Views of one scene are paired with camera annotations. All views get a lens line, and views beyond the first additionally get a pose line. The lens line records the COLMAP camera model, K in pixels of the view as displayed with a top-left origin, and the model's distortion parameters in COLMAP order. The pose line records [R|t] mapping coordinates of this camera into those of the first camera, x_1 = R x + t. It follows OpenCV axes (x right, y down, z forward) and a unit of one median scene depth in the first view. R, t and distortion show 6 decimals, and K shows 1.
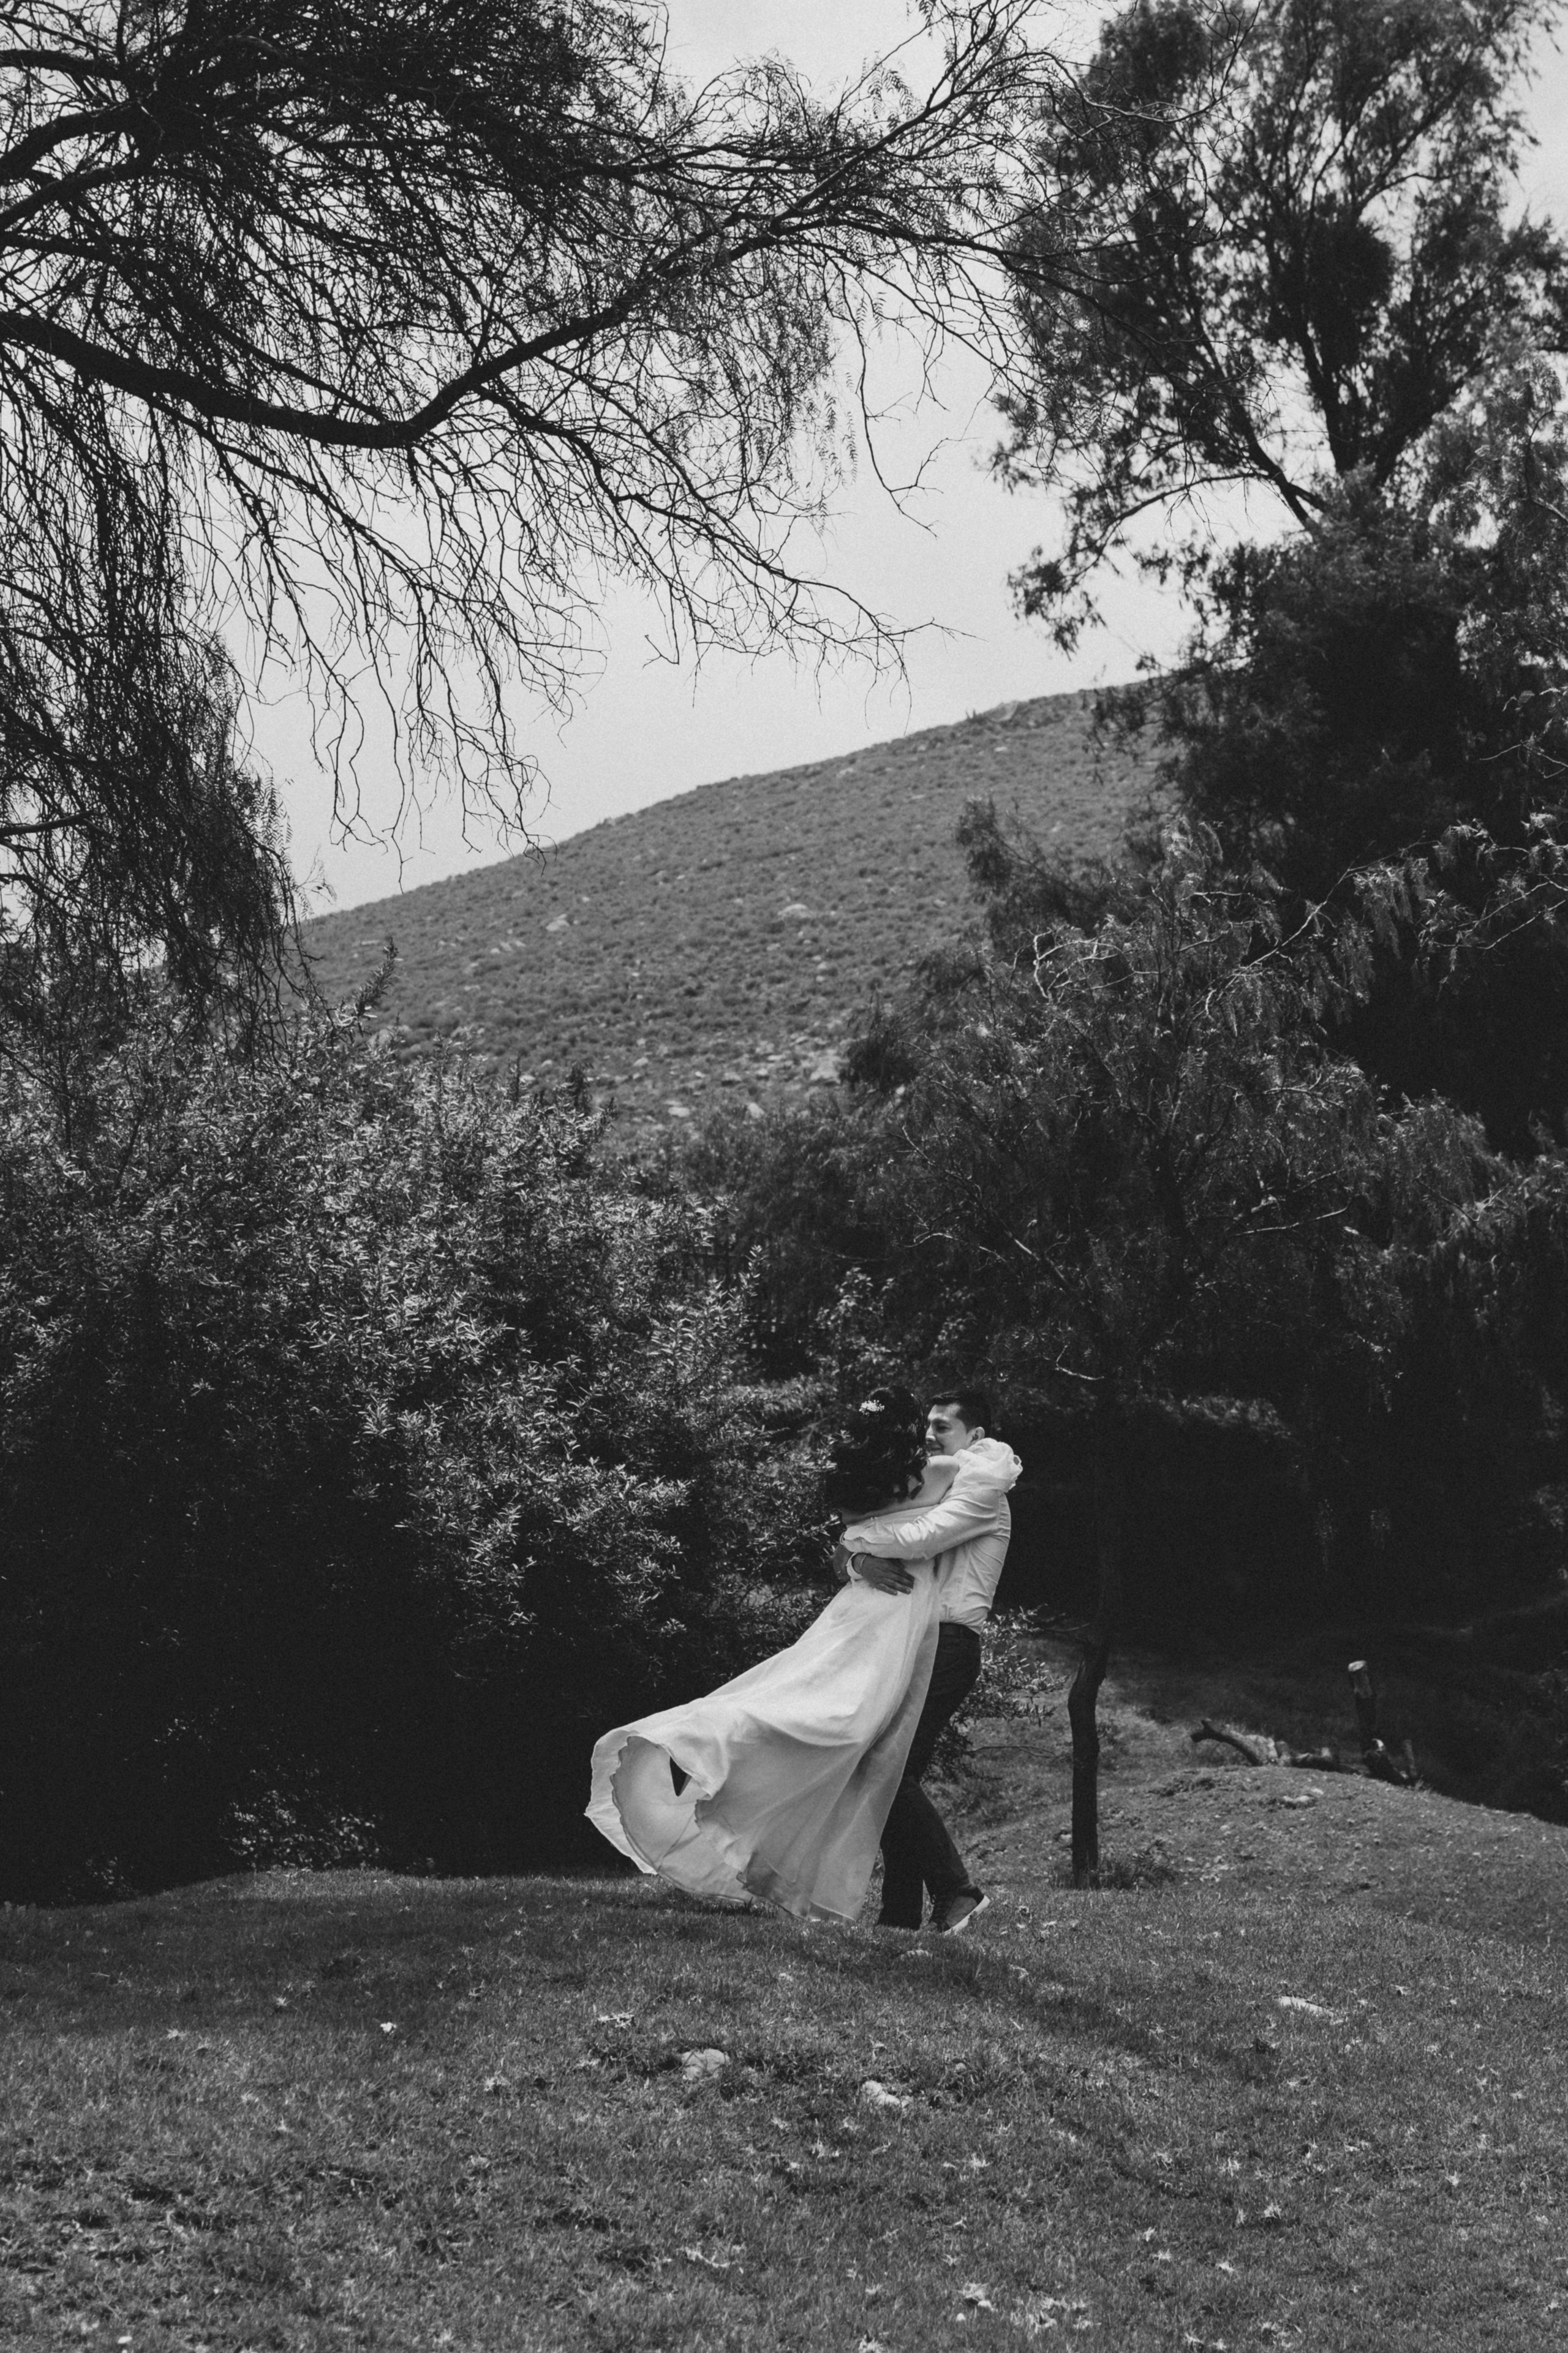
lens RADIAL K [[3434.3, 0, 779.5], [0, 3434.3, 1171.2], [0, 0, 1]] dist [-0.088494, 0.000000]
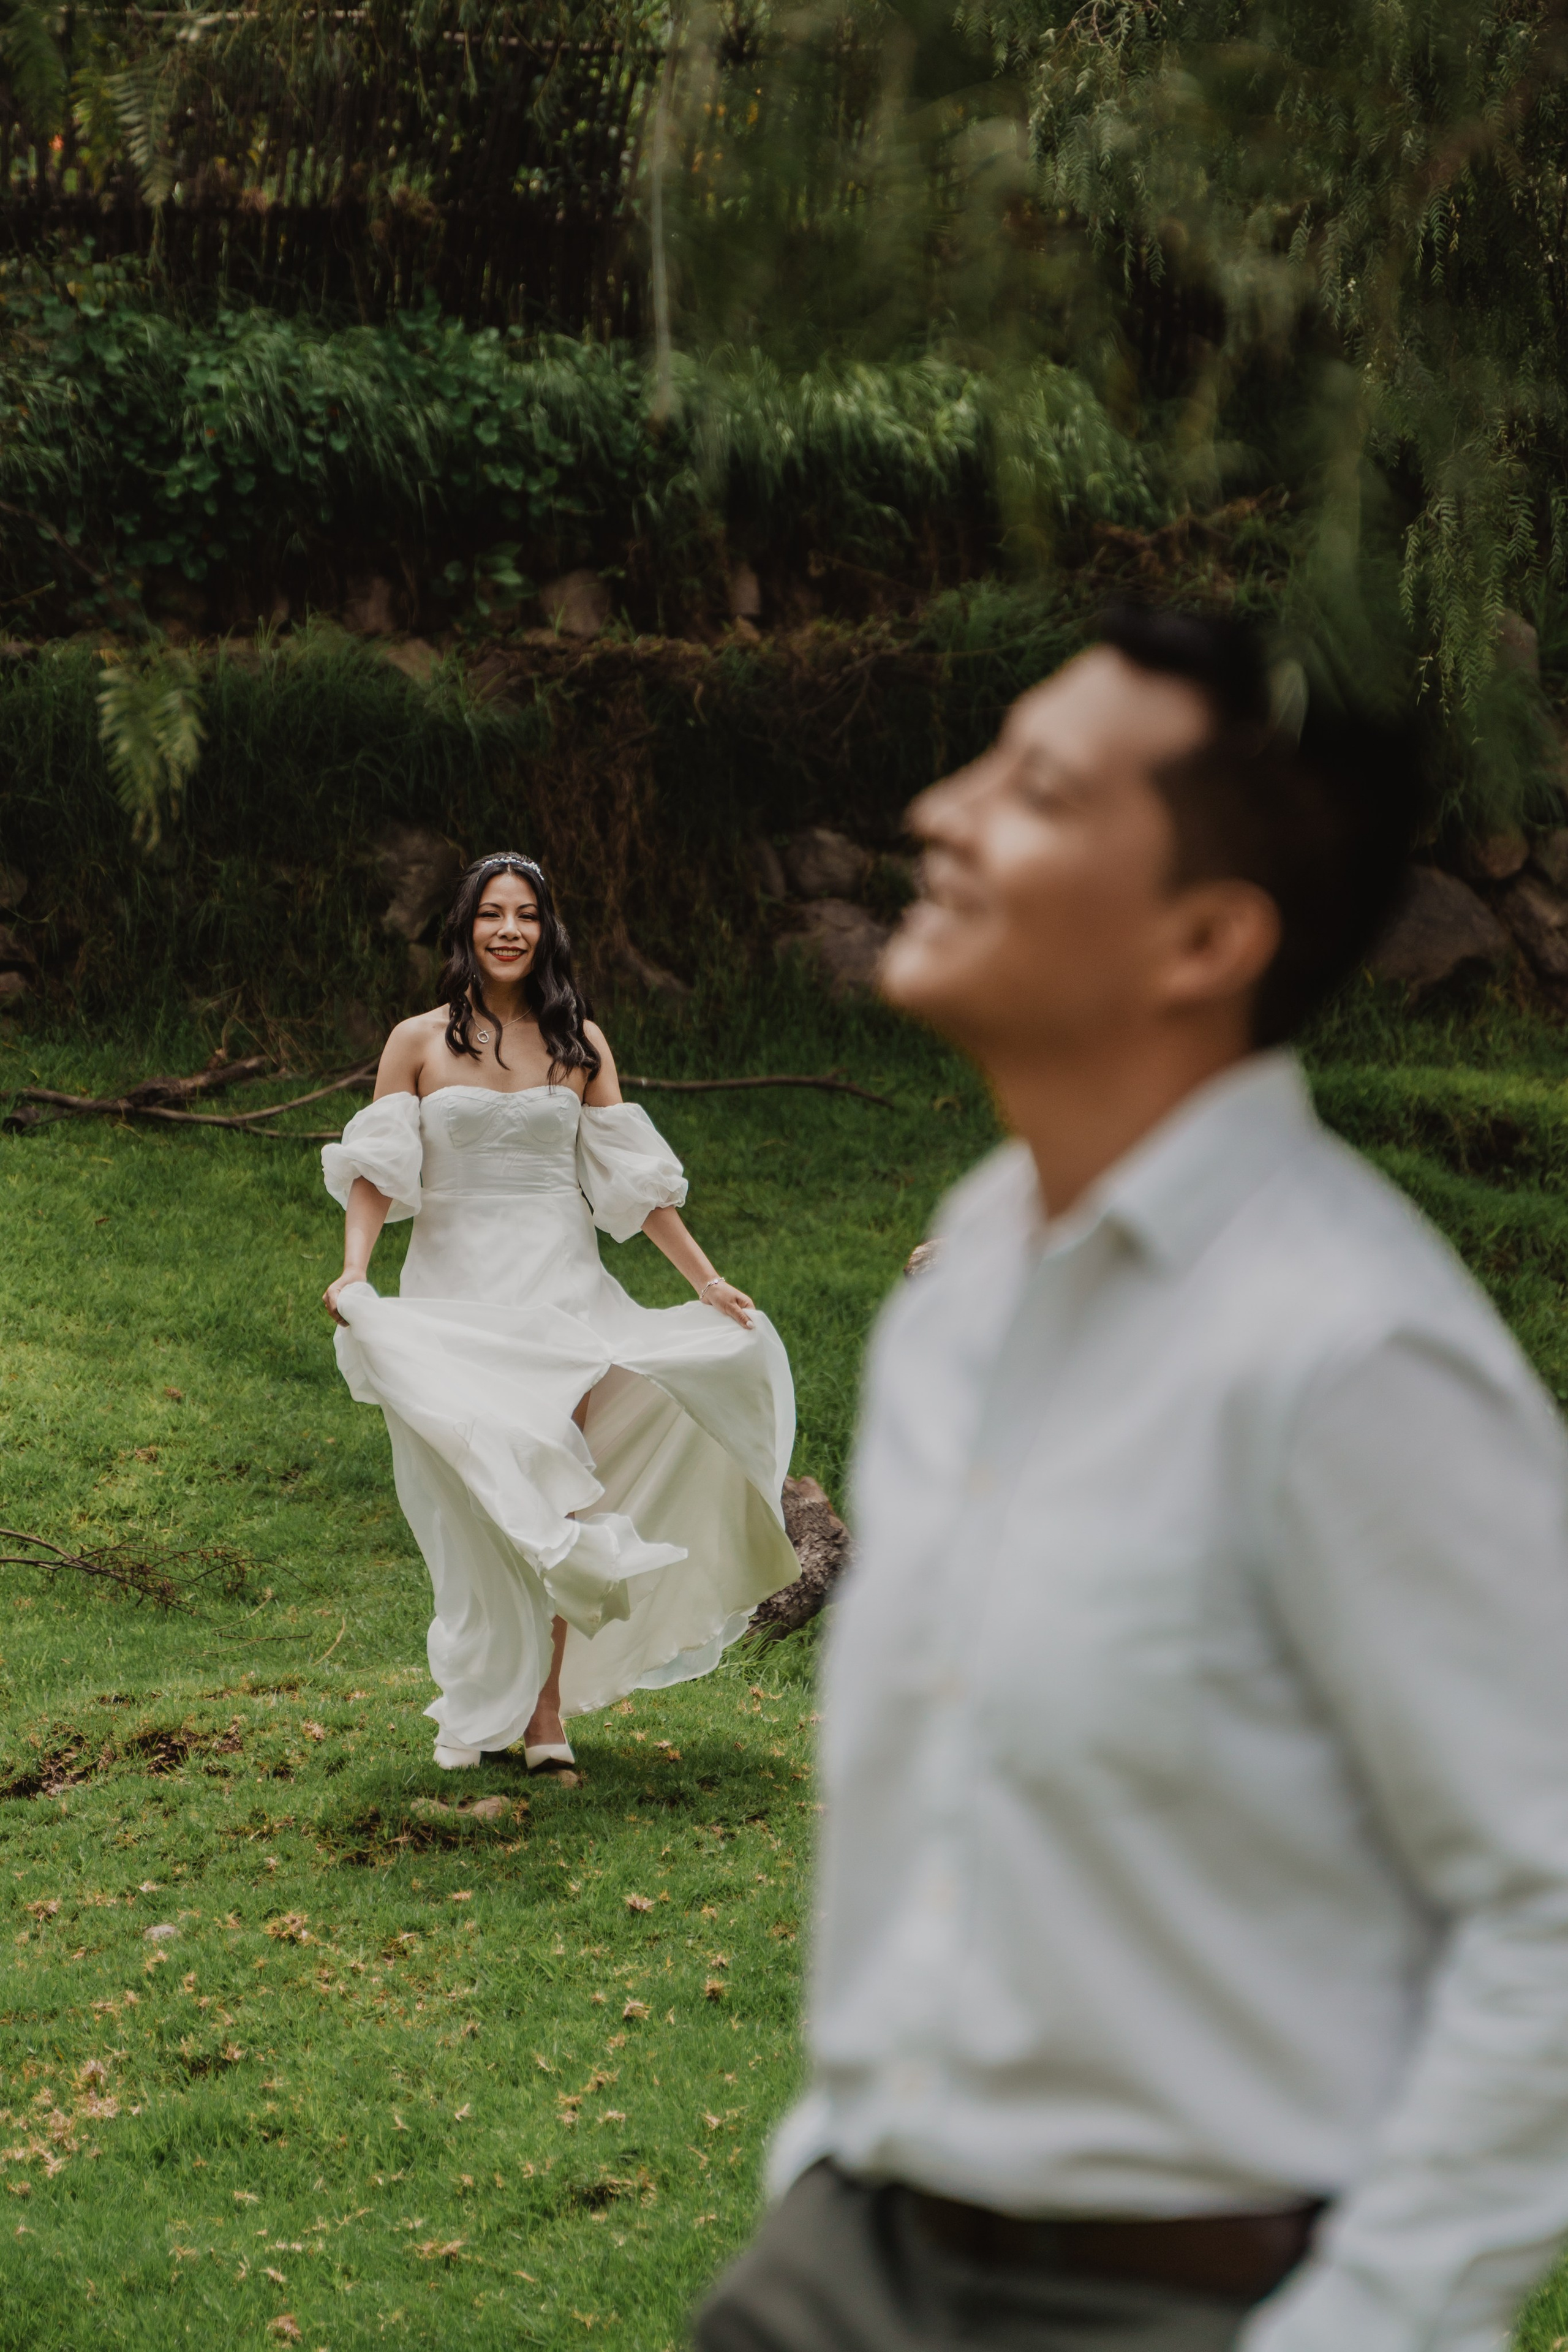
lens RADIAL K [[9227.7, 0, 801.3], [0, 9227.7, 1153.4], [0, 0, 1]] dist [0.207548, 0.000000]
pose [[0.997399, -0.024312, 0.067847, 0.126378], [0.014403, 0.989633, 0.142893, 0.033955], [-0.070618, -0.141544, 0.987410, 0.305229]]
